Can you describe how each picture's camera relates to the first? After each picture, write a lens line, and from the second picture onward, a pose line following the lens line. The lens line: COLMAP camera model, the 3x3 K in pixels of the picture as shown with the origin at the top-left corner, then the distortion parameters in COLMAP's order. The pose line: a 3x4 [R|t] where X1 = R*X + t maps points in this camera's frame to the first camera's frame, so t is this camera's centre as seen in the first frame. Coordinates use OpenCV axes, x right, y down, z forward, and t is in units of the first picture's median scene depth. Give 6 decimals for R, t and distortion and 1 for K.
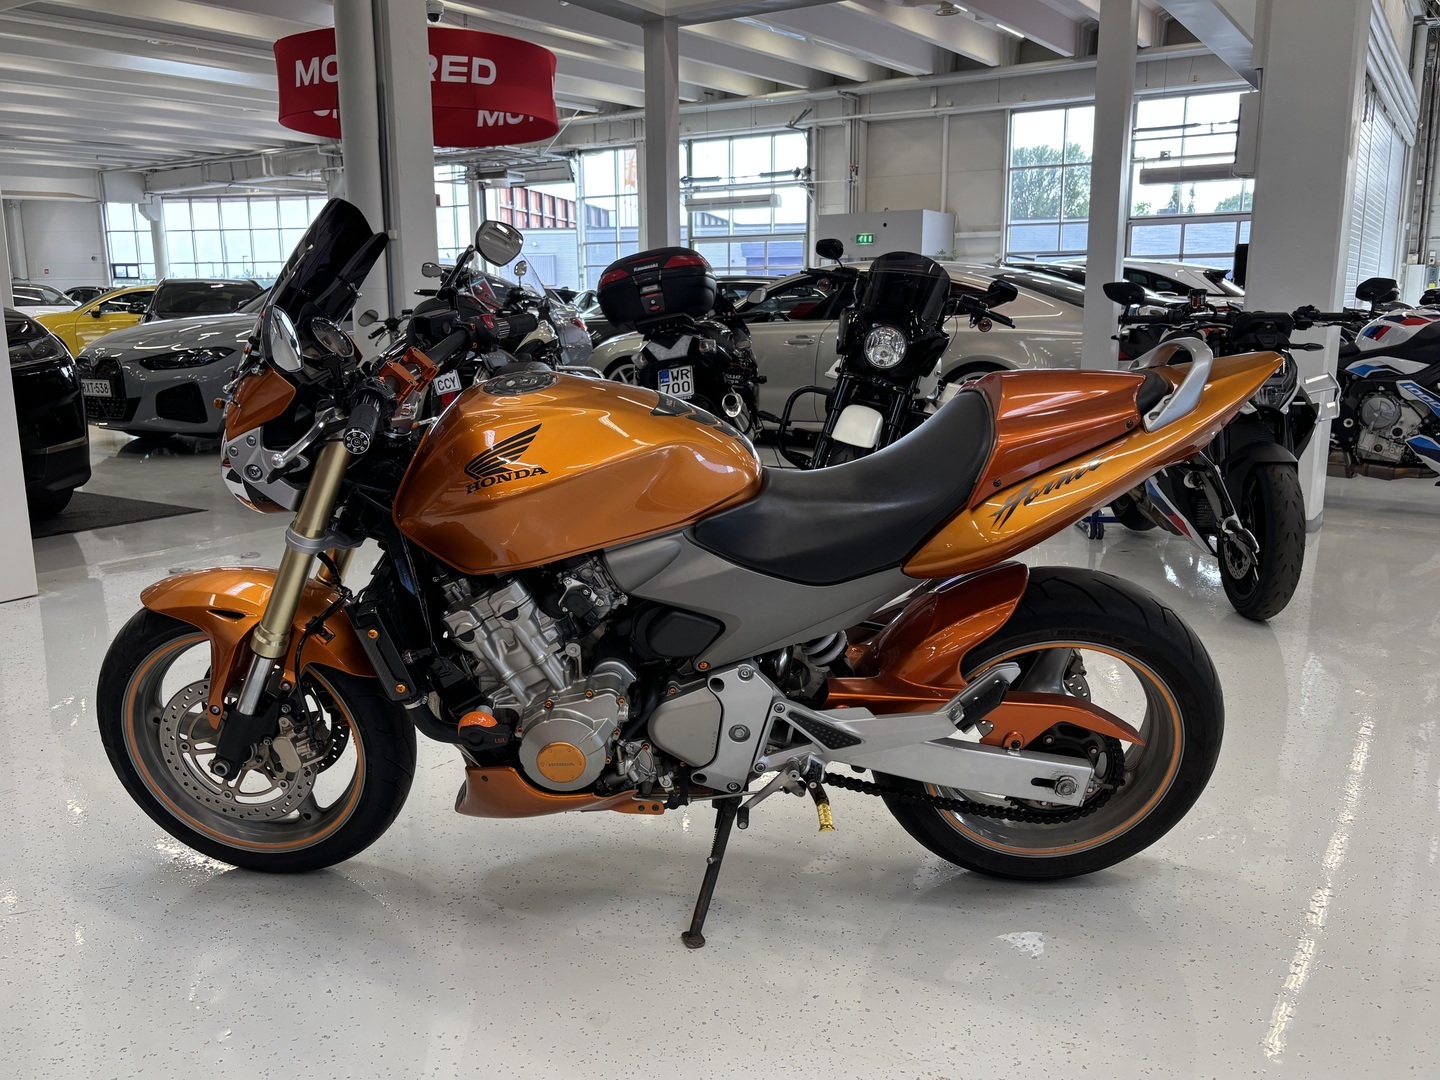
lens RADIAL K [[1178.5, 0, 720.0], [0, 1178.5, 540.0], [0, 0, 1]] dist [0.019975, -0.009434]
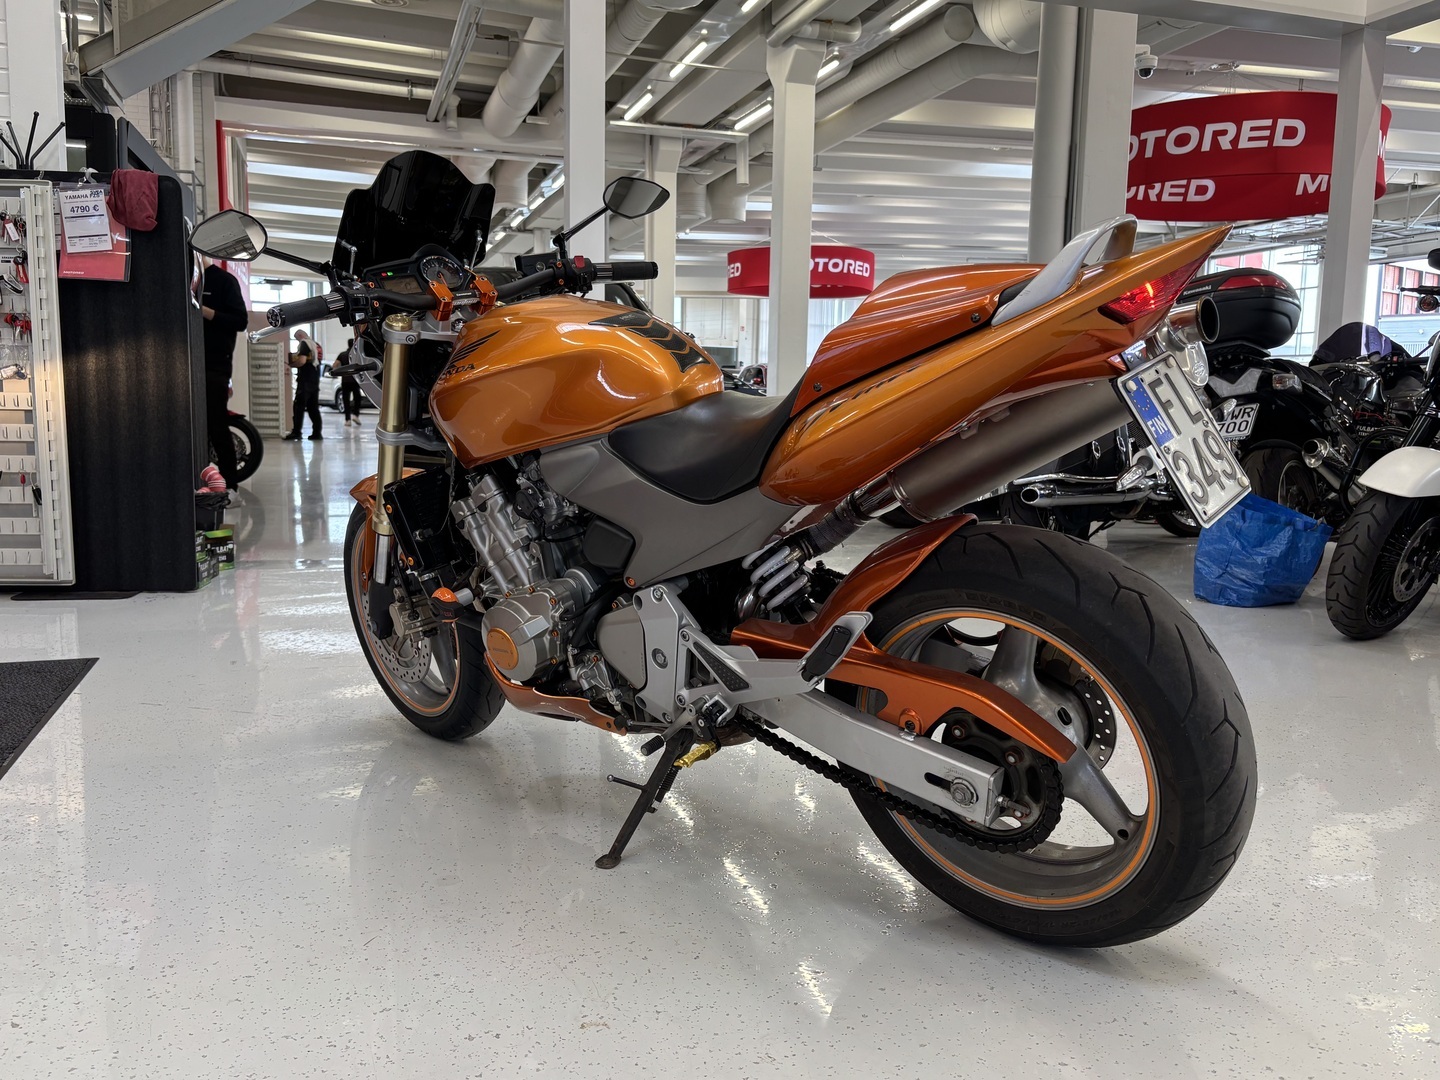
lens RADIAL K [[1165.5, 0, 720.6], [0, 1165.5, 568.5], [0, 0, 1]] dist [0.010310, -0.000909]
pose [[0.772229, 0.112603, -0.625287, 0.636895], [-0.143744, 0.989615, 0.000689, 0.081887], [0.618871, 0.089349, 0.780395, 0.272665]]
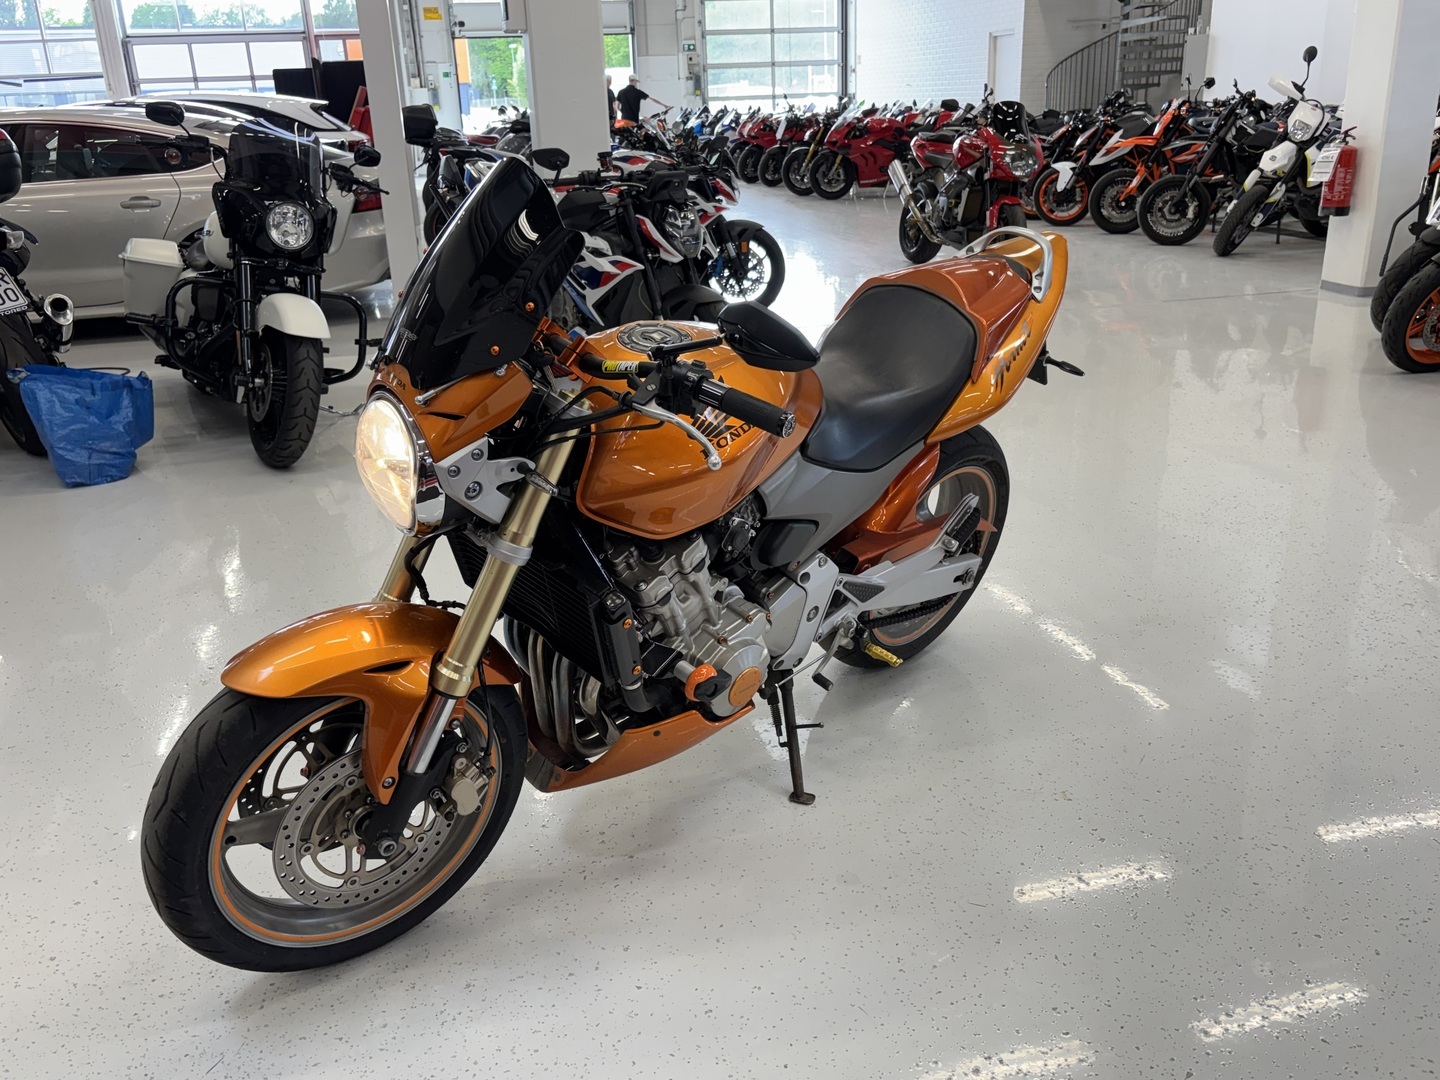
lens RADIAL K [[1203.7, 0, 720.0], [0, 1203.7, 540.0], [0, 0, 1]] dist [0.001859, 0.000110]
pose [[0.690609, -0.266913, 0.672173, -0.792231], [0.173113, 0.963396, 0.204694, -0.154407], [-0.702205, -0.025002, 0.711536, 0.237059]]
